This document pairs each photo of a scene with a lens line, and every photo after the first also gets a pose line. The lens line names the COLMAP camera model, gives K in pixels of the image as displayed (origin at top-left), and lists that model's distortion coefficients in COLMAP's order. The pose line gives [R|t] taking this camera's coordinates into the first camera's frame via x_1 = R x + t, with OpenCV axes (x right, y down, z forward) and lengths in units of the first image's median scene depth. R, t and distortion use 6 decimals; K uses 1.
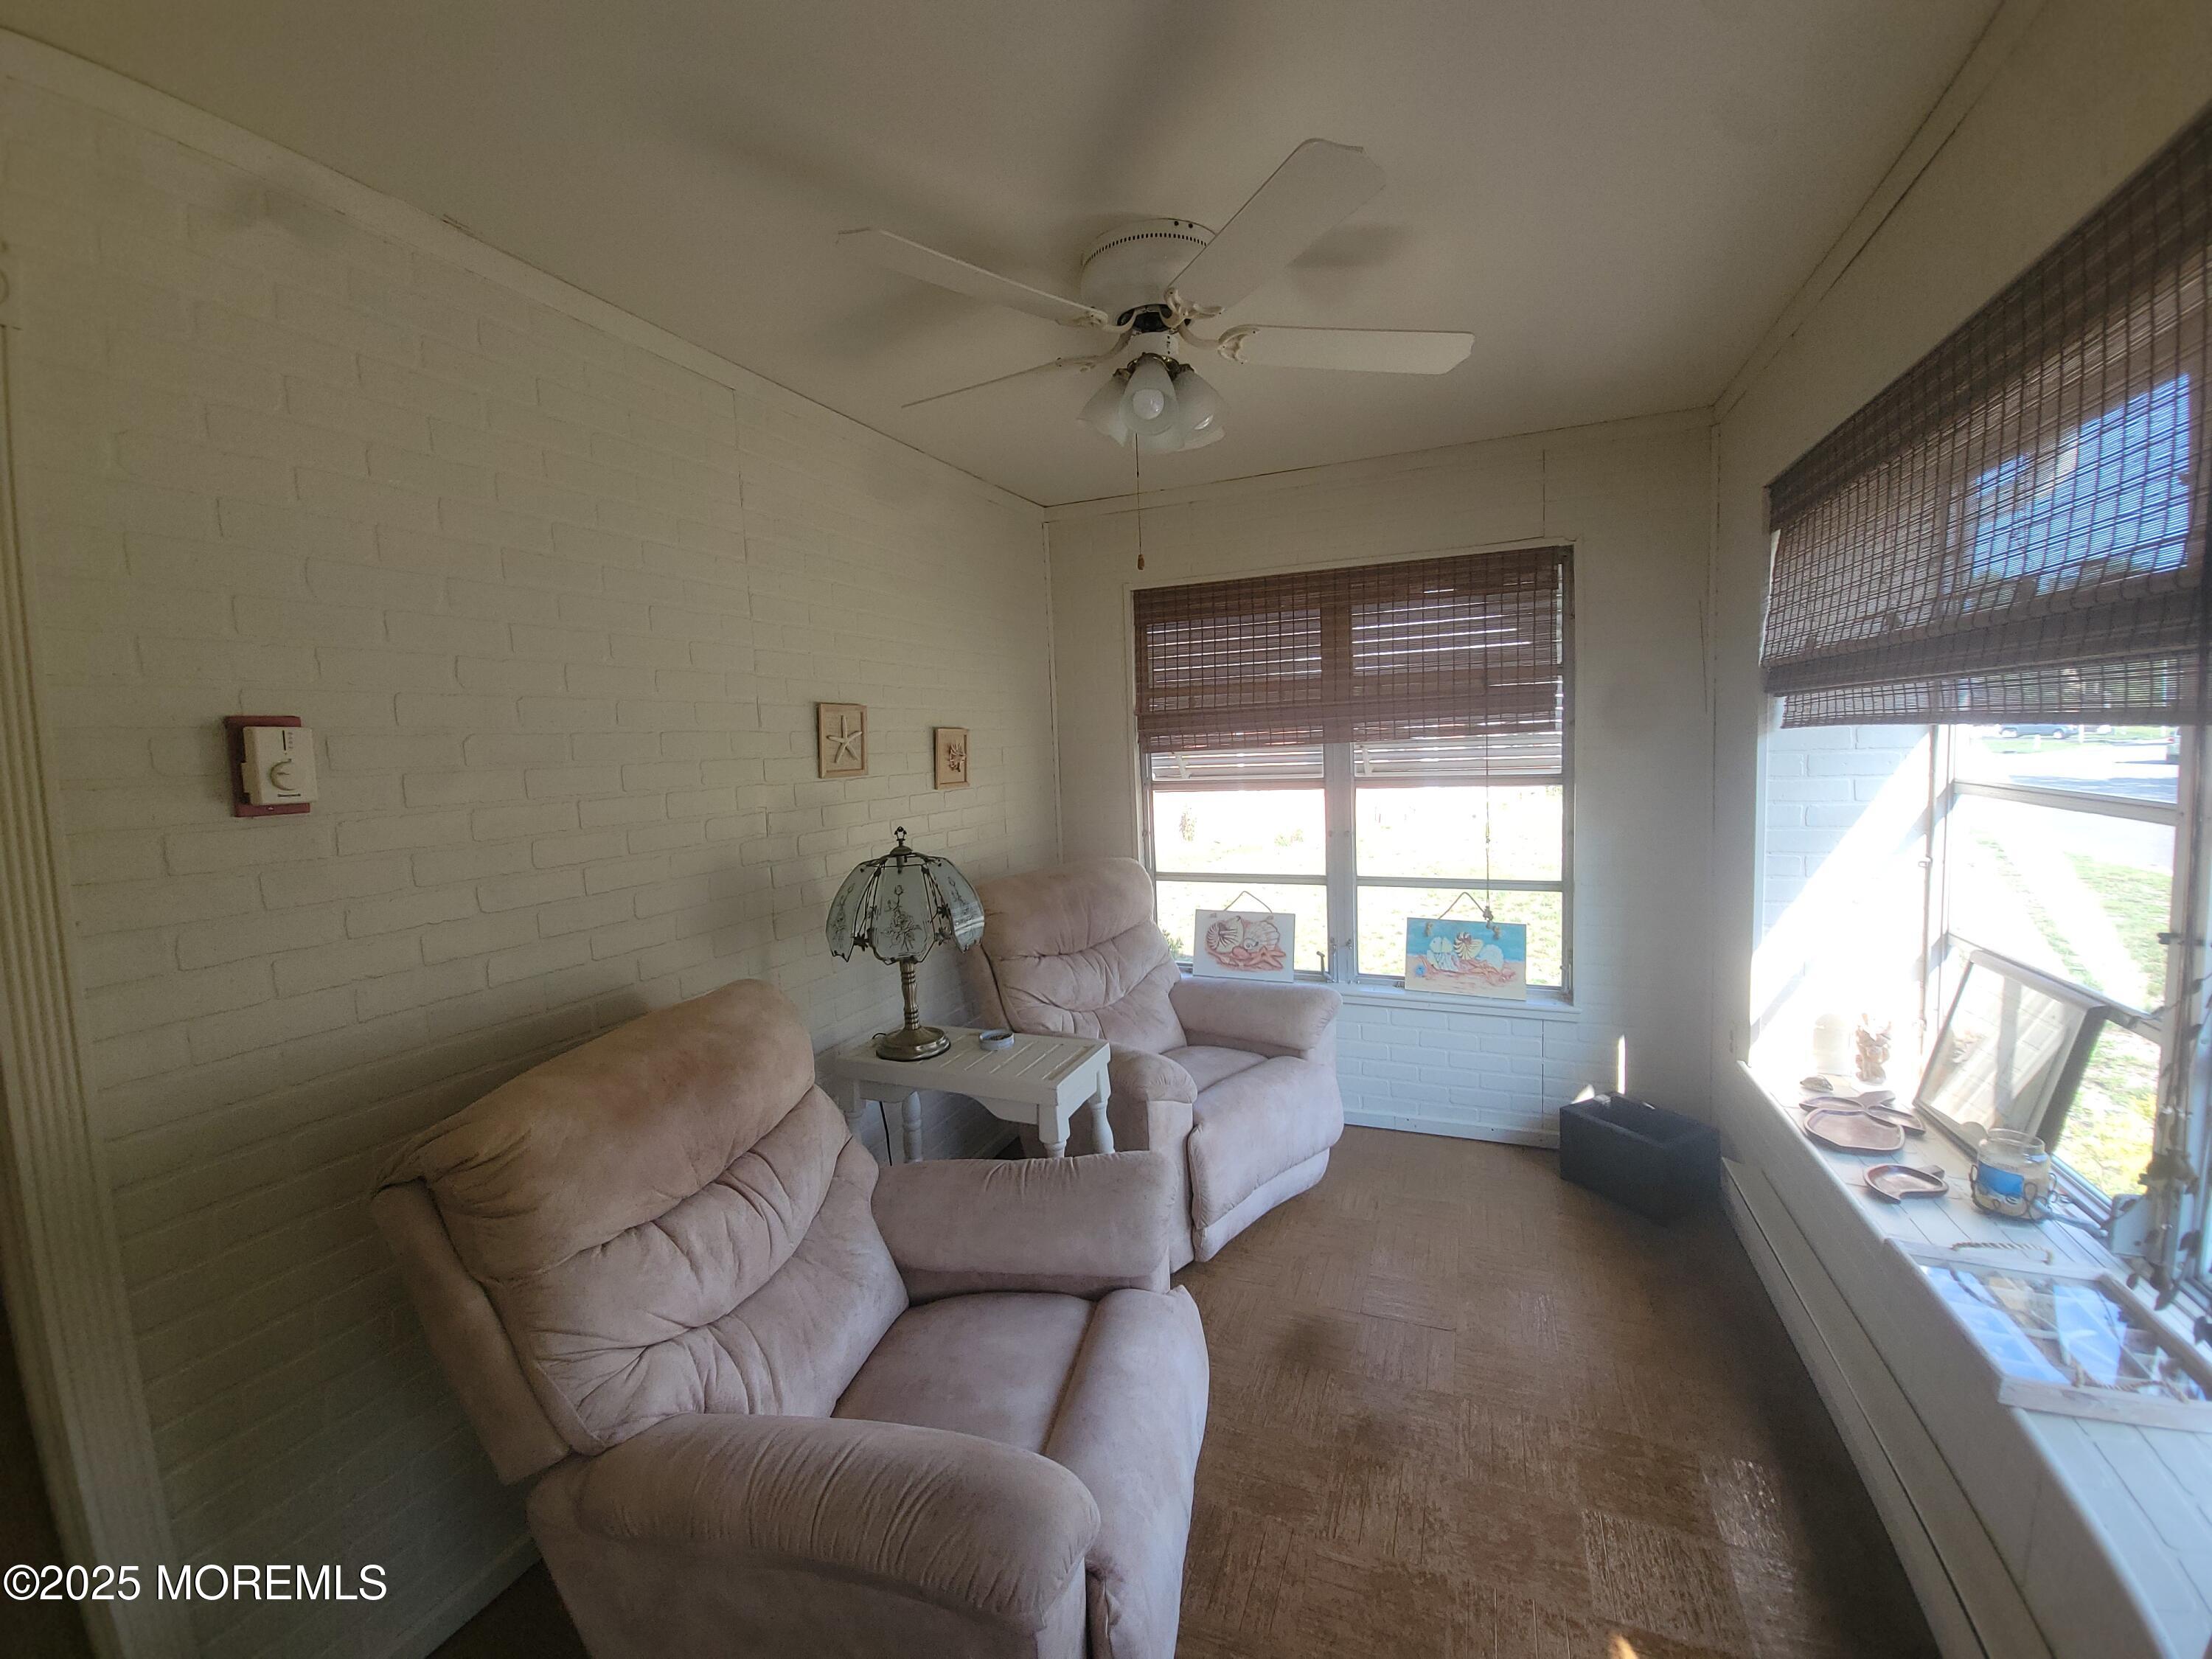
lens RADIAL K [[899.7, 0, 1107.0], [0, 899.7, 816.4], [0, 0, 1]] dist [0.005463, -0.003606]
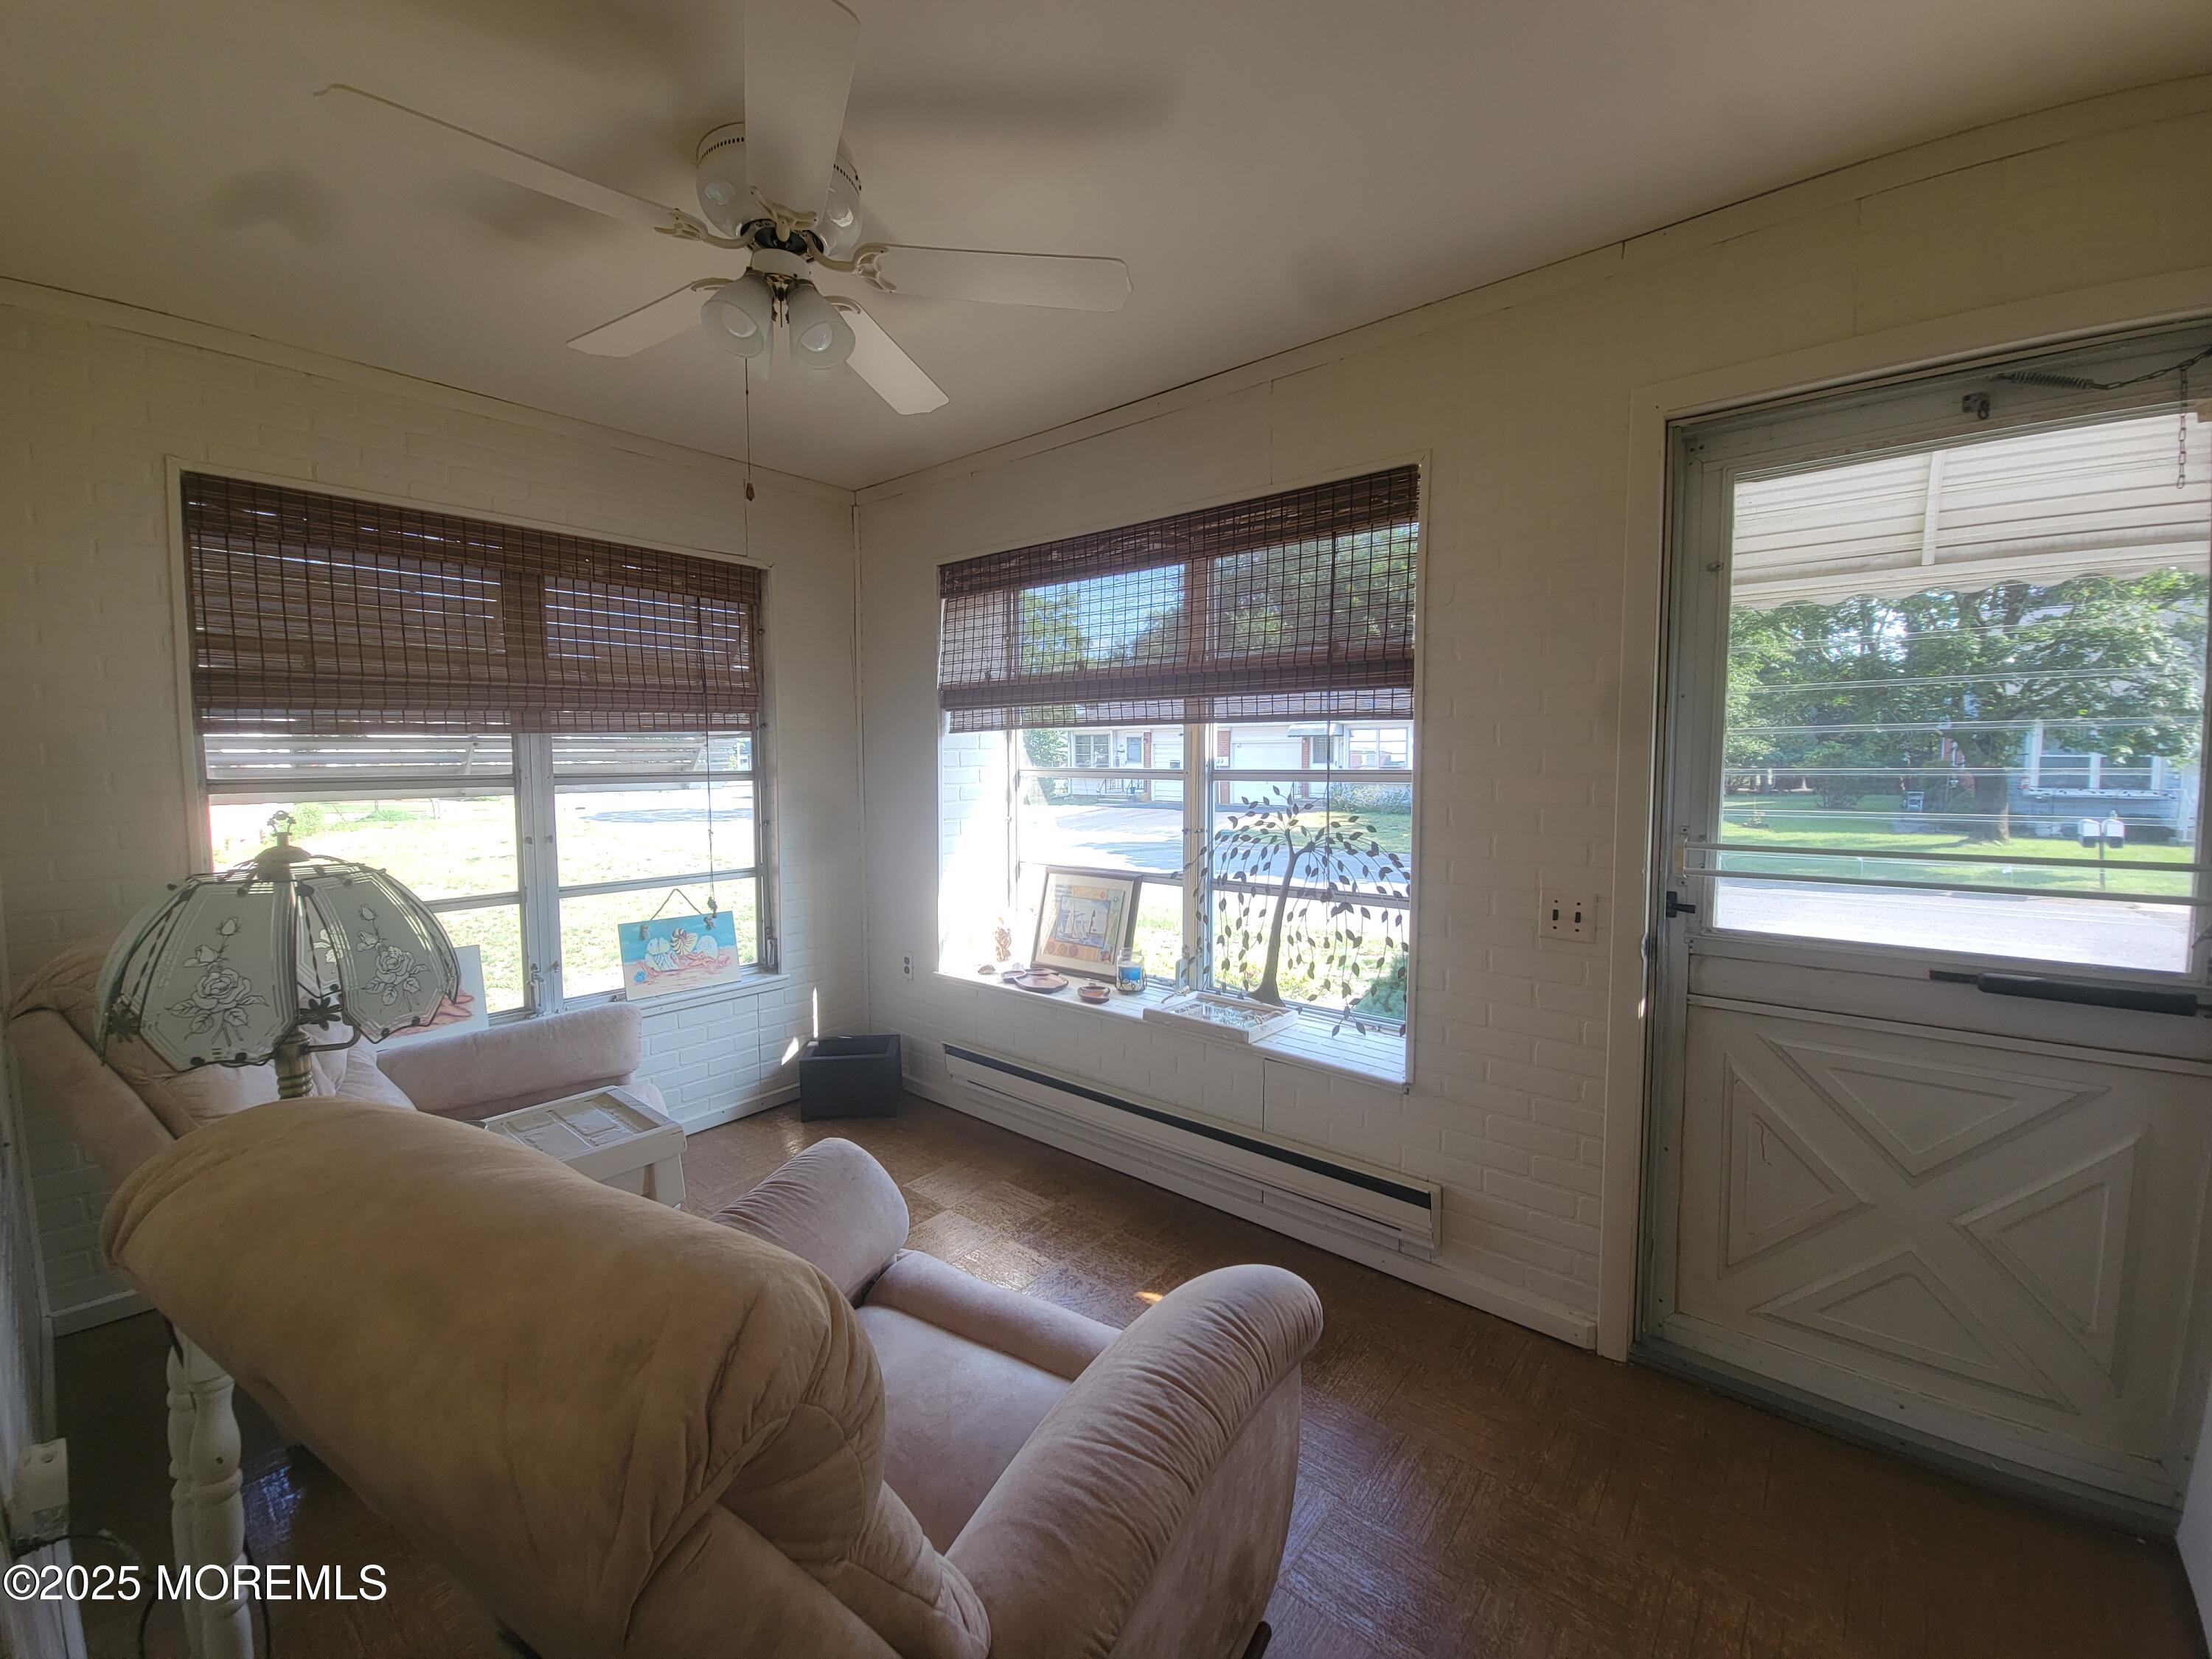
lens RADIAL K [[899.7, 0, 1100.1], [0, 899.7, 817.6], [0, 0, 1]] dist [0.005463, -0.003606]
pose [[0.300997, -0.027658, 0.953224, -0.428145], [0.072766, 0.997331, 0.005960, 0.034538], [-0.950845, 0.067569, 0.302207, 0.250250]]
